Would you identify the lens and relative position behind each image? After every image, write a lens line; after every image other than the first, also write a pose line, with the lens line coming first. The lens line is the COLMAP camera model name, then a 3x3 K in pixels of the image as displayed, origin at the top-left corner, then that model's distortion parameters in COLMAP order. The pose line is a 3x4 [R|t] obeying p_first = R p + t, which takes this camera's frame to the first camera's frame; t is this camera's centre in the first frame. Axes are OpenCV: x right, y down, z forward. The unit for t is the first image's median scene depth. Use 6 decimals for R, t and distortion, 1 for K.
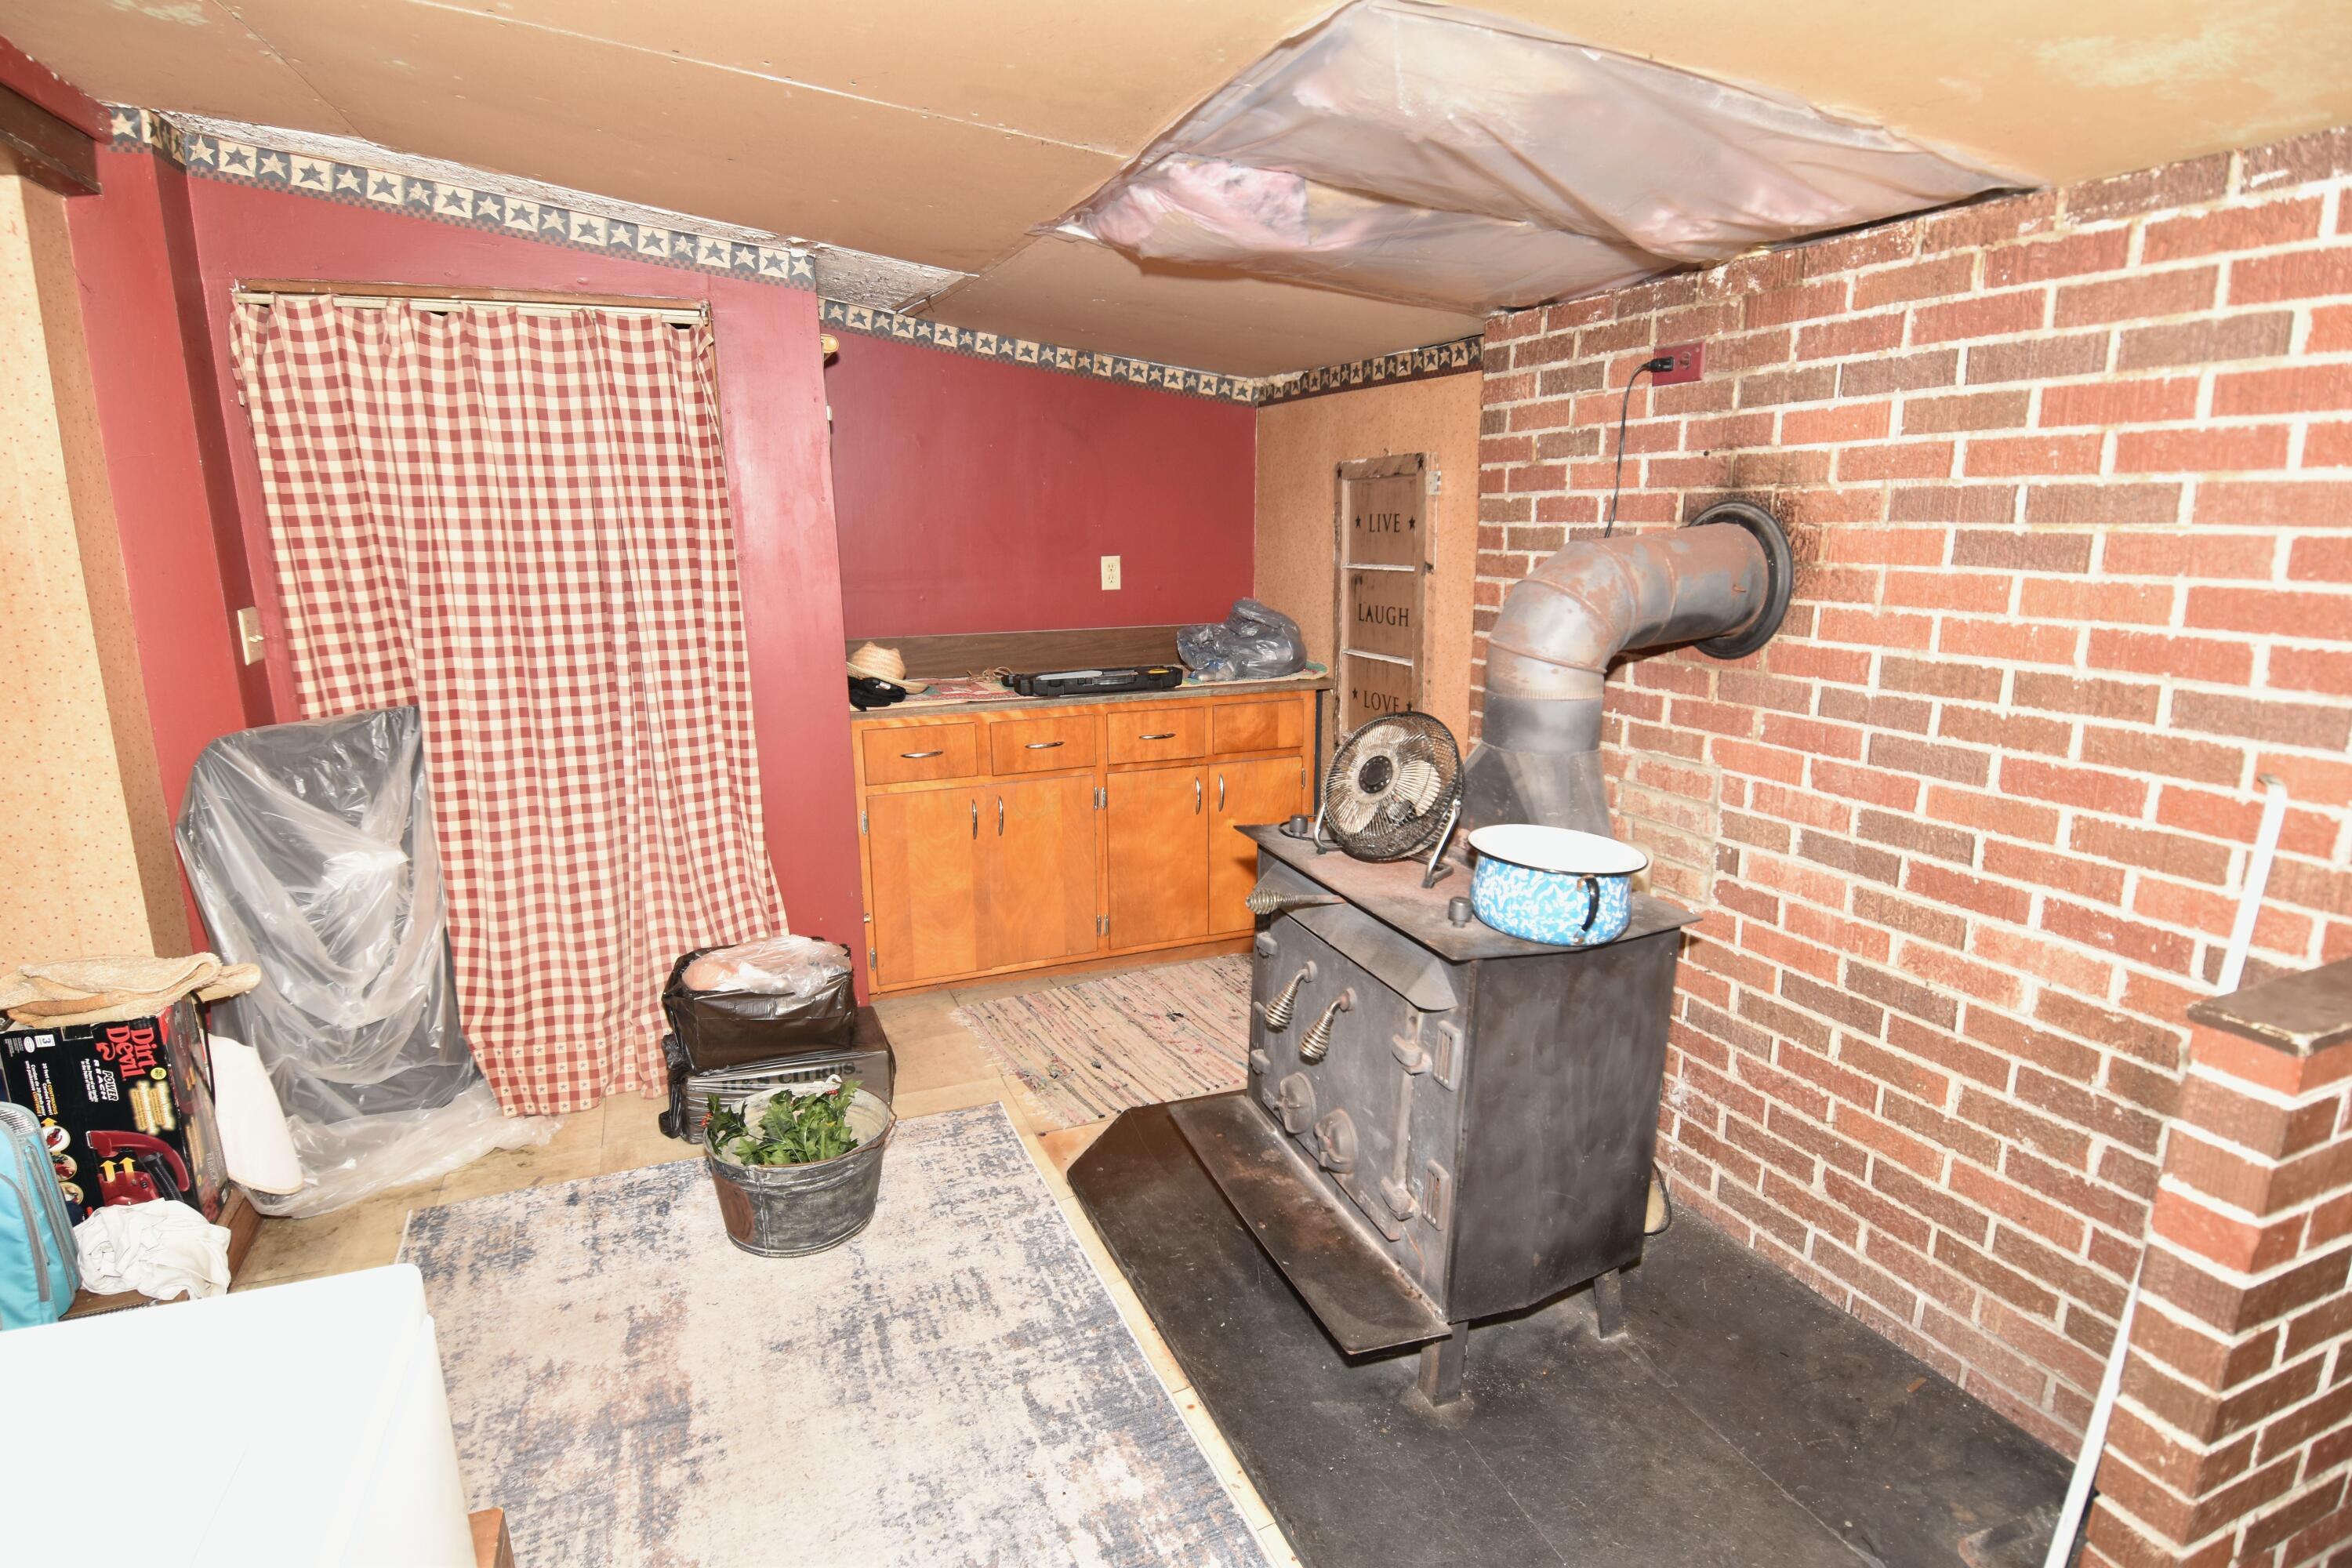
lens RADIAL K [[1222.8, 0, 1176.0], [0, 1222.8, 784.0], [0, 0, 1]] dist [0.063693, -0.059119]
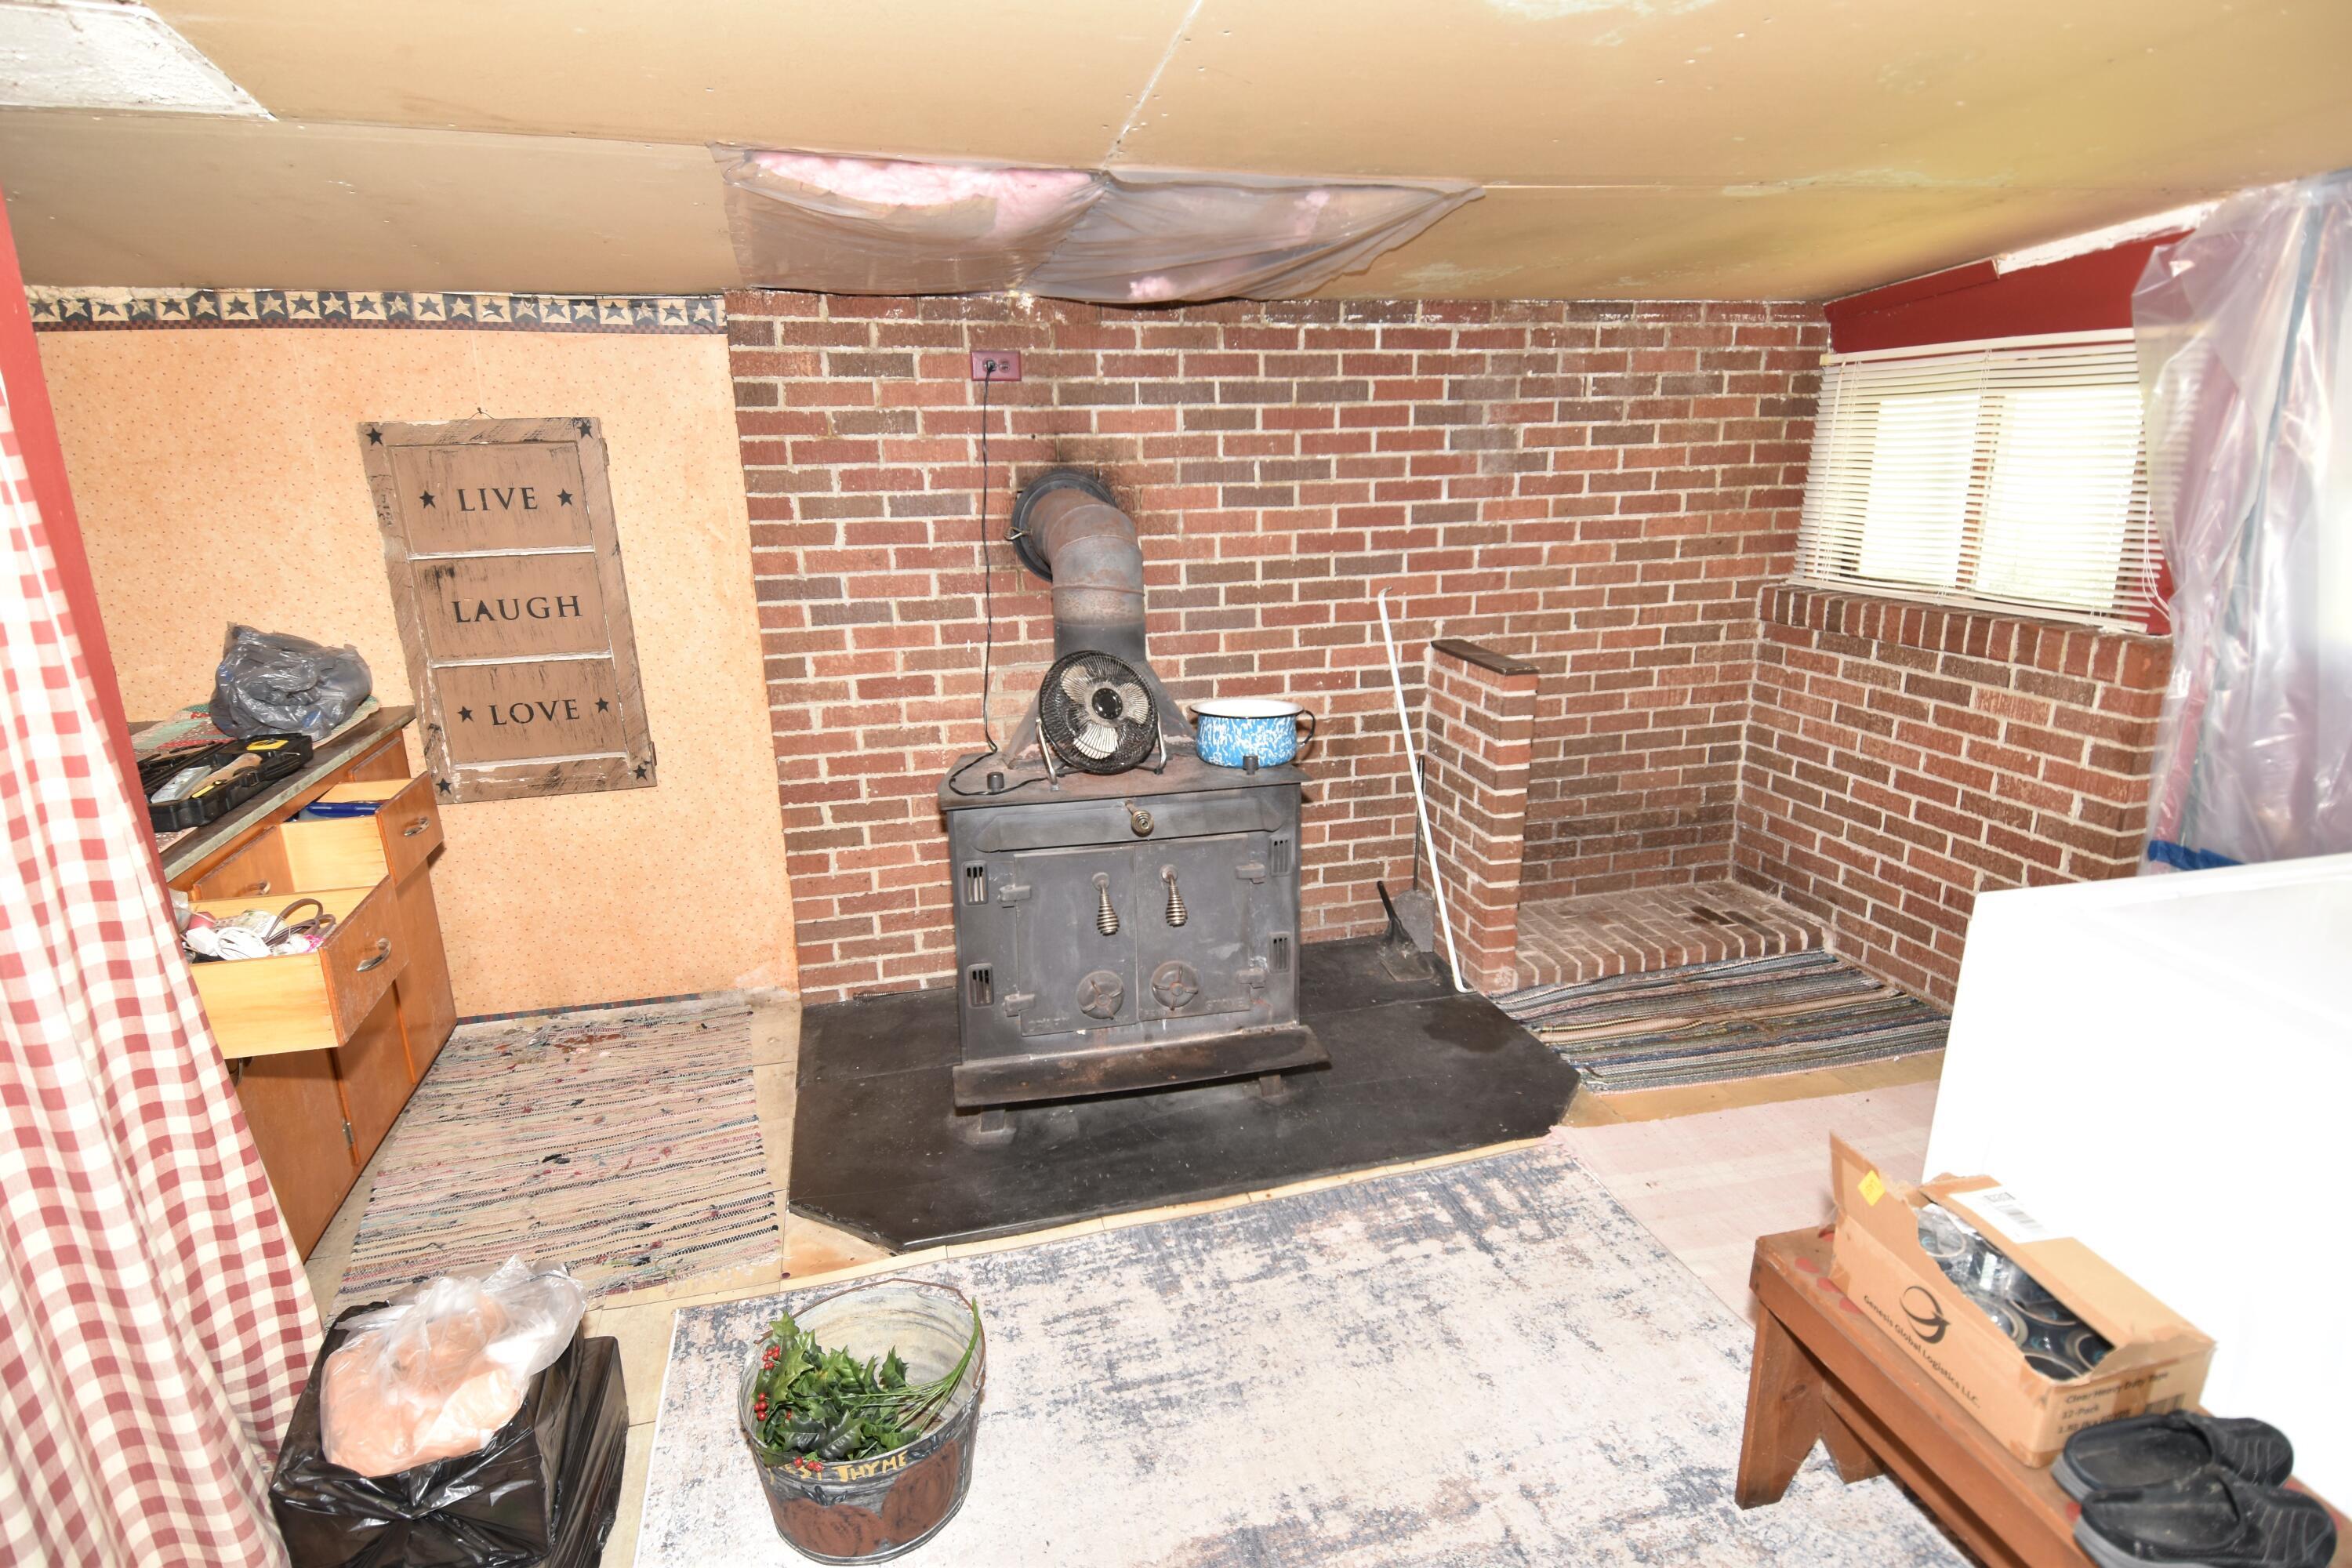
lens RADIAL K [[1222.8, 0, 1176.0], [0, 1222.8, 784.0], [0, 0, 1]] dist [0.063693, -0.059119]
pose [[0.136664, -0.273475, 0.952121, -1.068812], [0.227005, 0.944208, 0.238619, -0.219646], [-0.964257, 0.183526, 0.191119, 0.750758]]
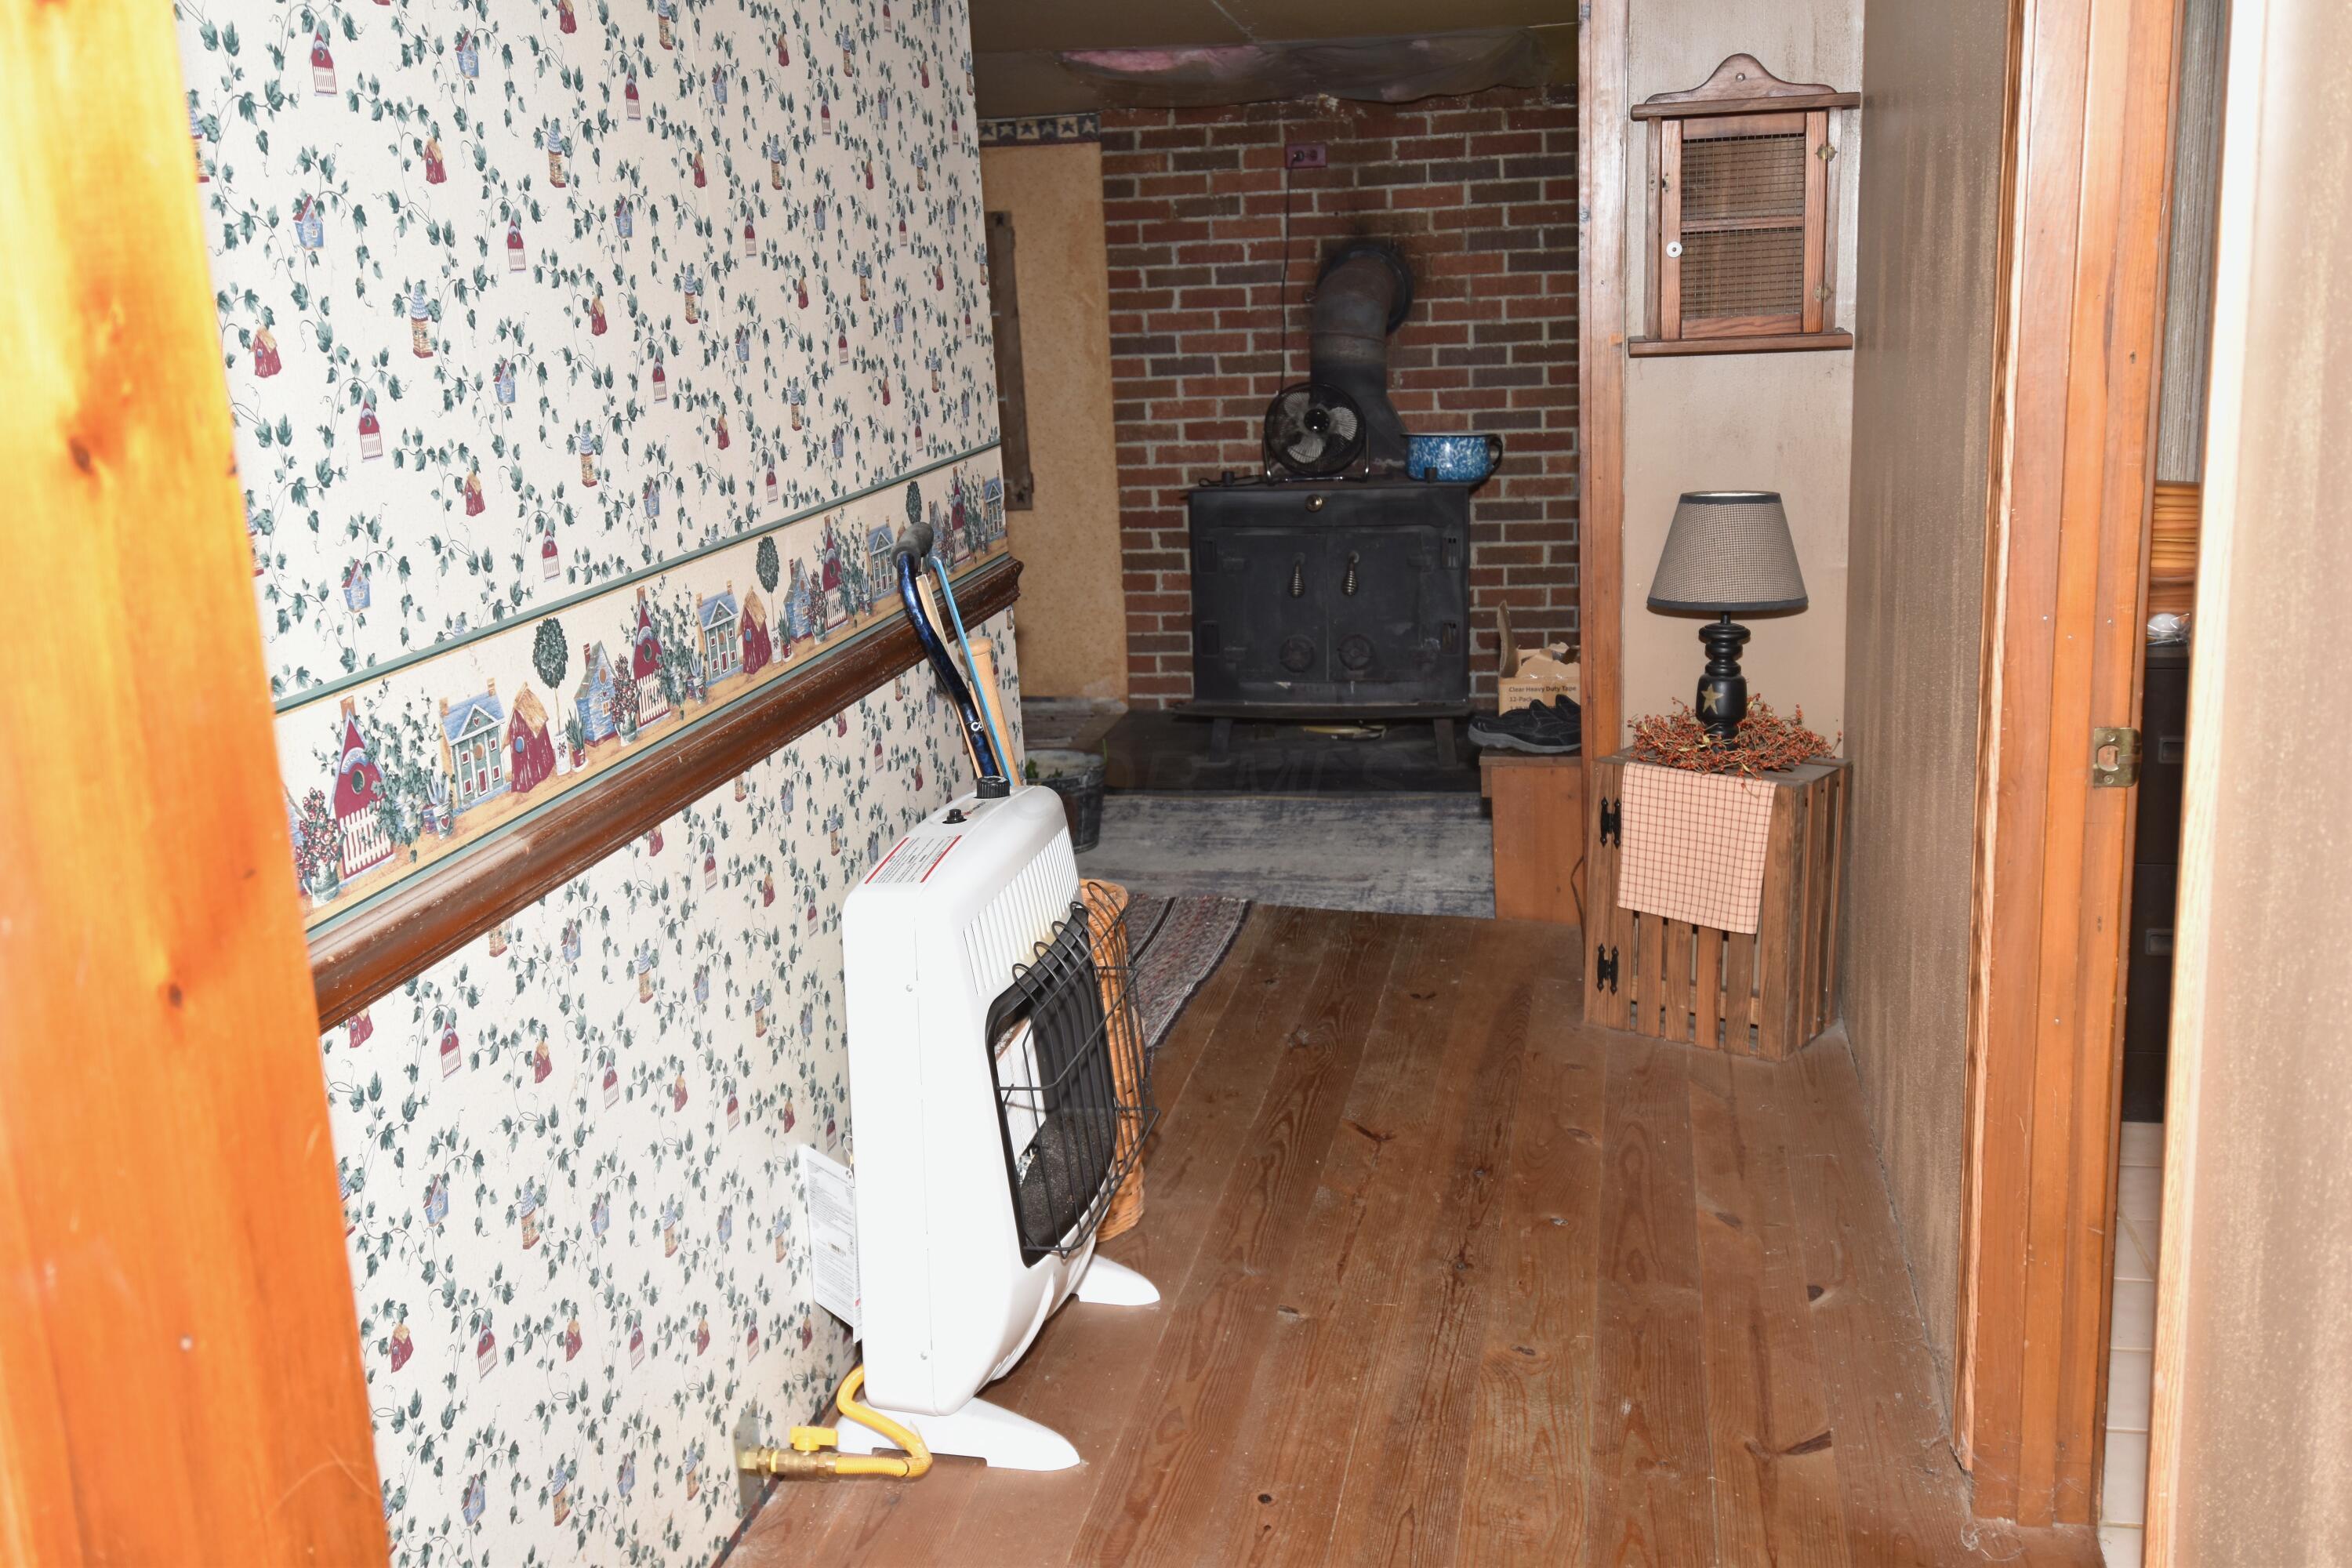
lens RADIAL K [[2319.2, 0, 1176.0], [0, 2319.2, 784.0], [0, 0, 1]] dist [0.066986, 0.002471]
pose [[0.557488, -0.211195, 0.802873, -2.533433], [0.219262, 0.970217, 0.102966, 0.100724], [-0.800707, 0.118637, 0.587191, -0.565175]]
